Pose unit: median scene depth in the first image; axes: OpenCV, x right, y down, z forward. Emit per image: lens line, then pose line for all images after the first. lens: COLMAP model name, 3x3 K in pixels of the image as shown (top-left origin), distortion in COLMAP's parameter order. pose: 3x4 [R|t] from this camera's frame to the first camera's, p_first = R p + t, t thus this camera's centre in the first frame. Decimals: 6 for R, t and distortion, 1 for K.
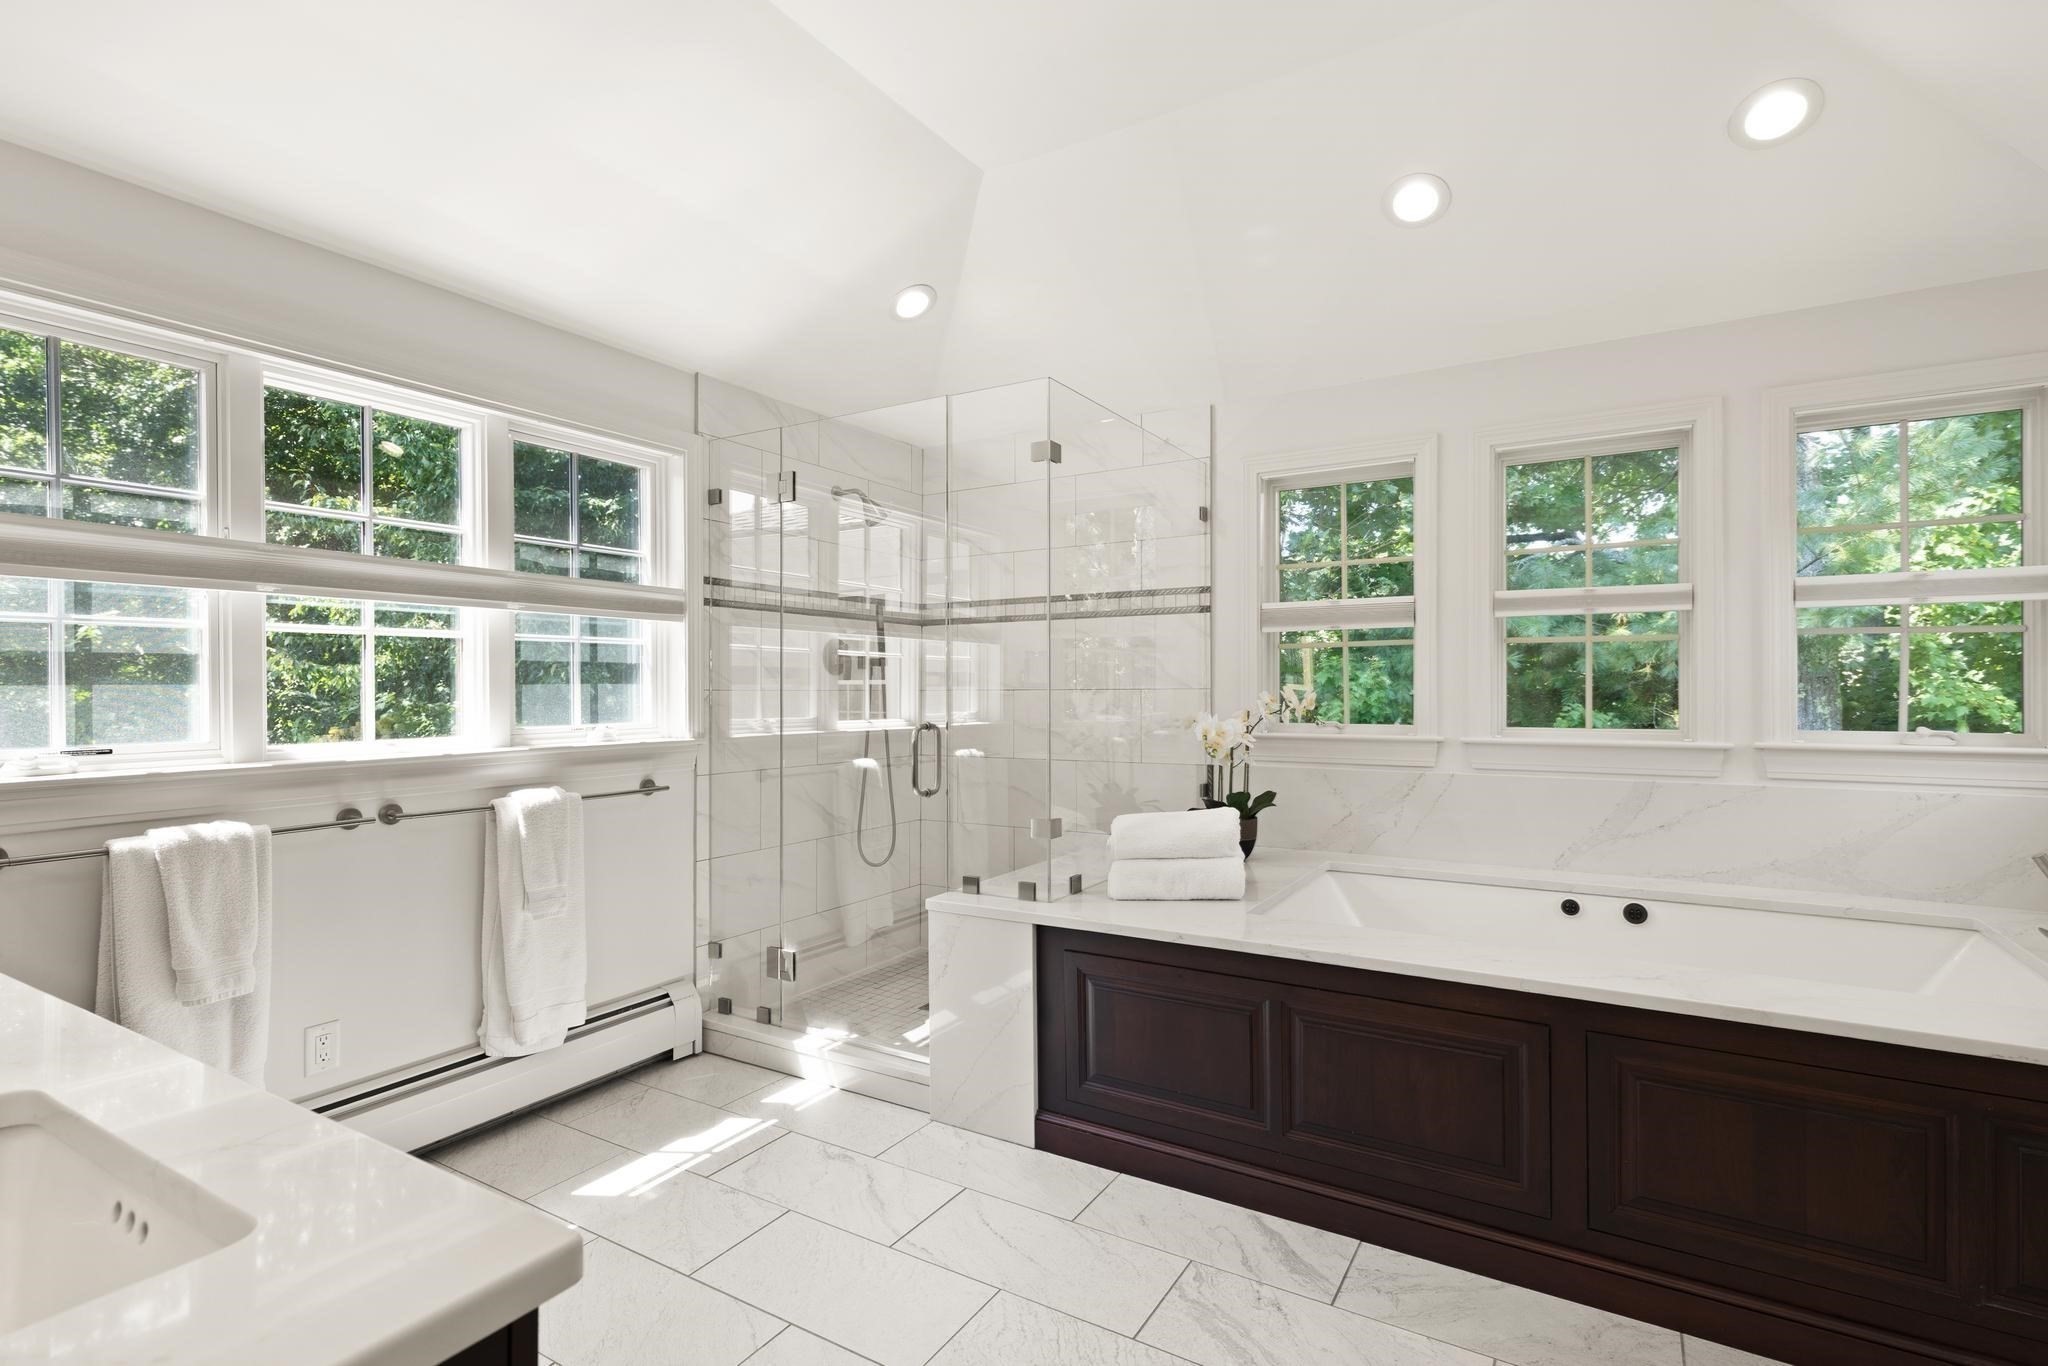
lens RADIAL K [[937.7, 0, 1021.7], [0, 937.7, 687.1], [0, 0, 1]] dist [0.011979, -0.000401]
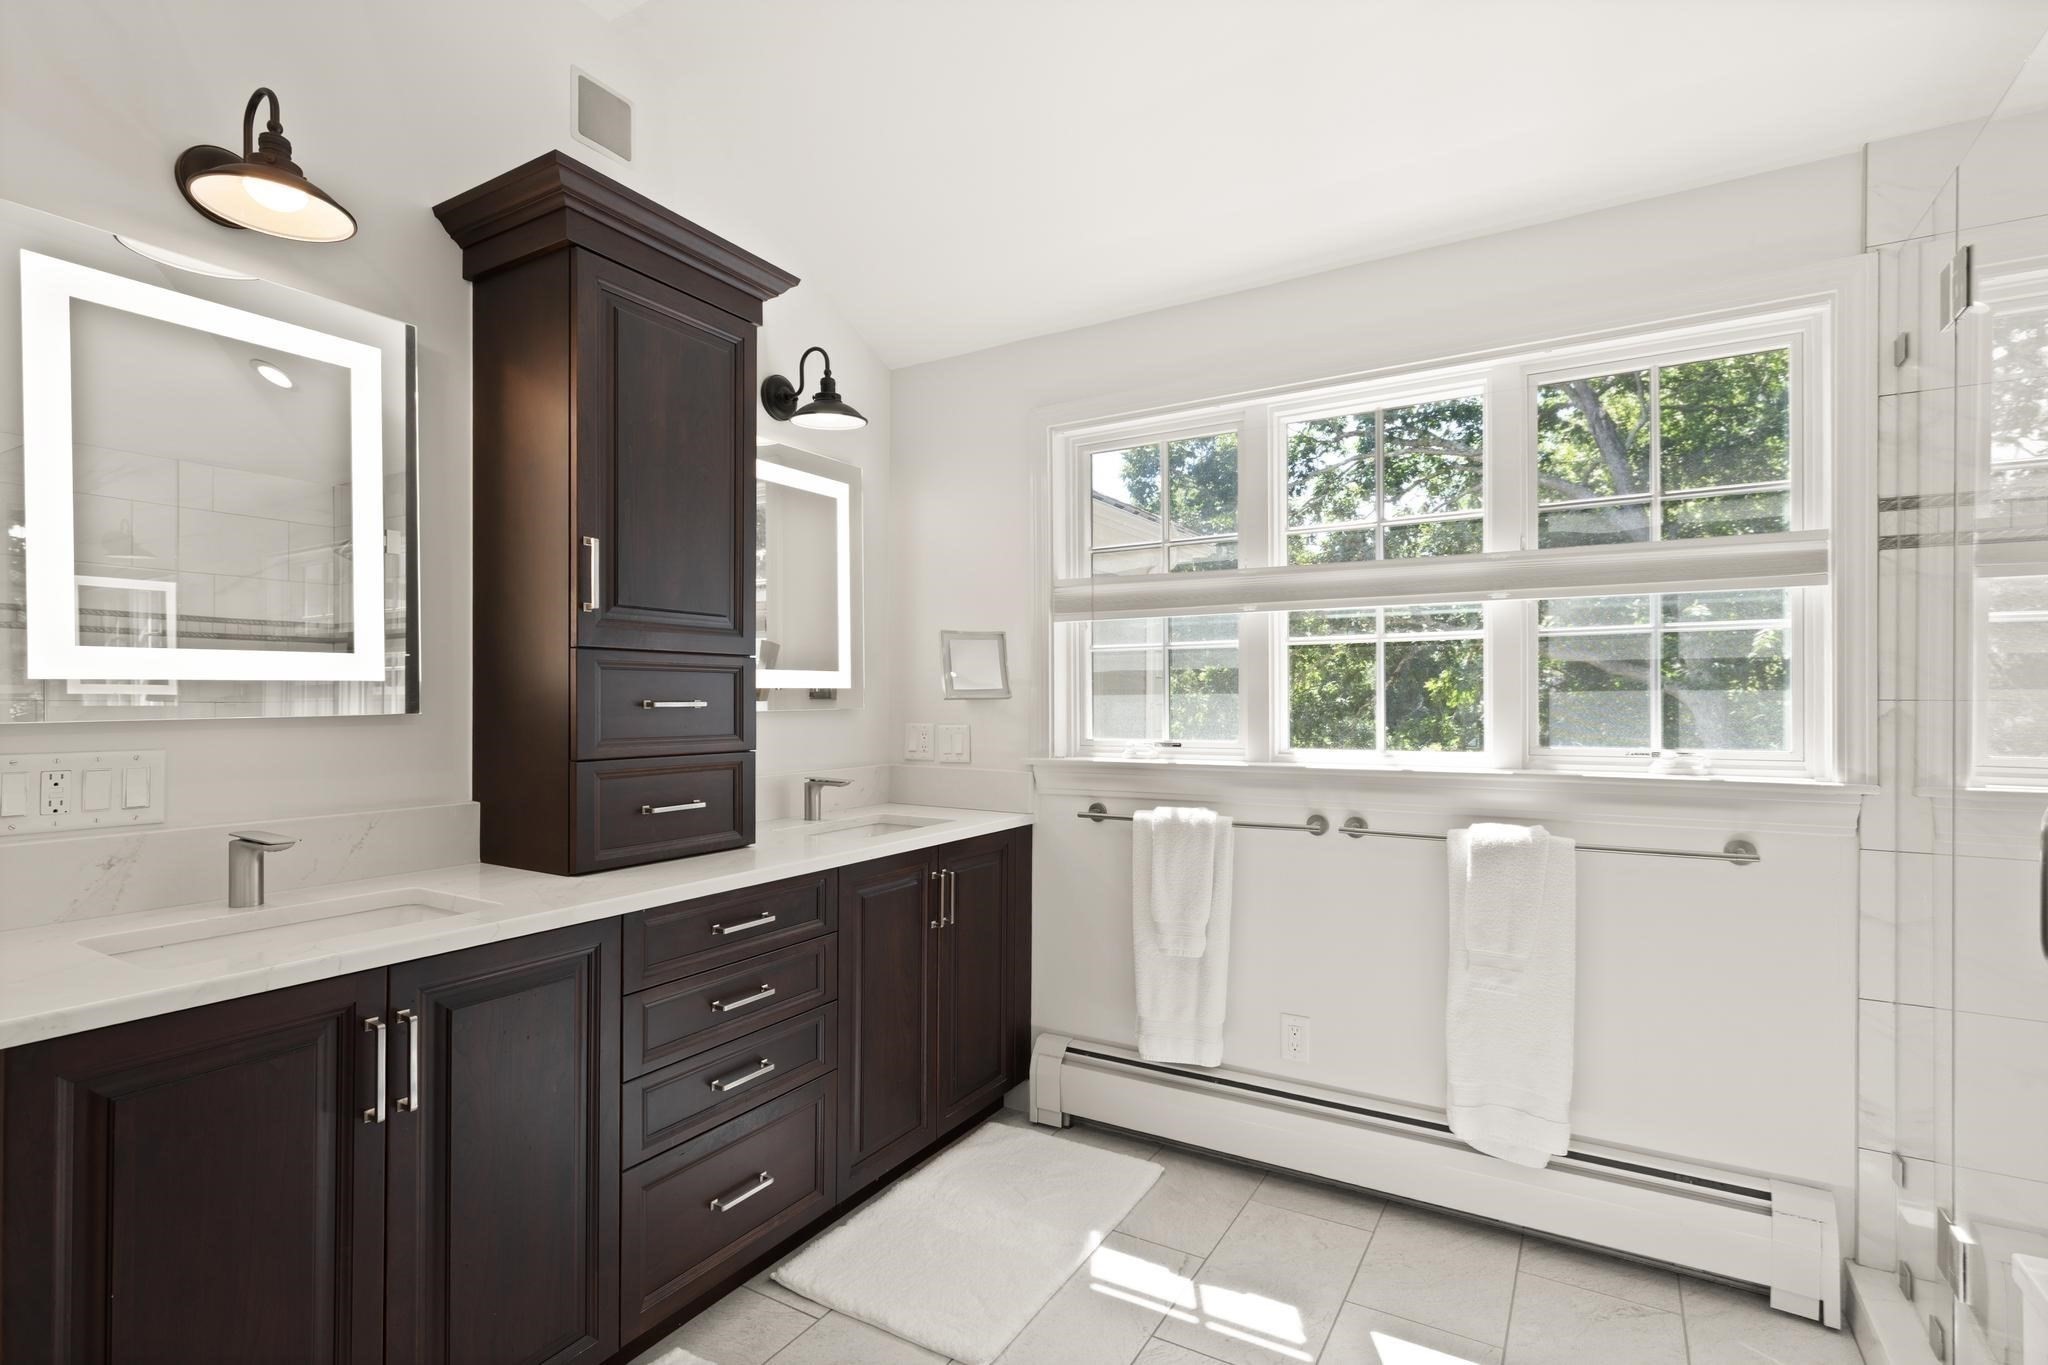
lens RADIAL K [[995.0, 0, 1015.7], [0, 995.0, 690.2], [0, 0, 1]] dist [-0.000736, -0.001131]
pose [[-0.001148, -0.002484, -0.999996, 0.301736], [0.004002, 0.999989, -0.002488, -0.003984], [0.999991, -0.004005, -0.001138, 0.559616]]
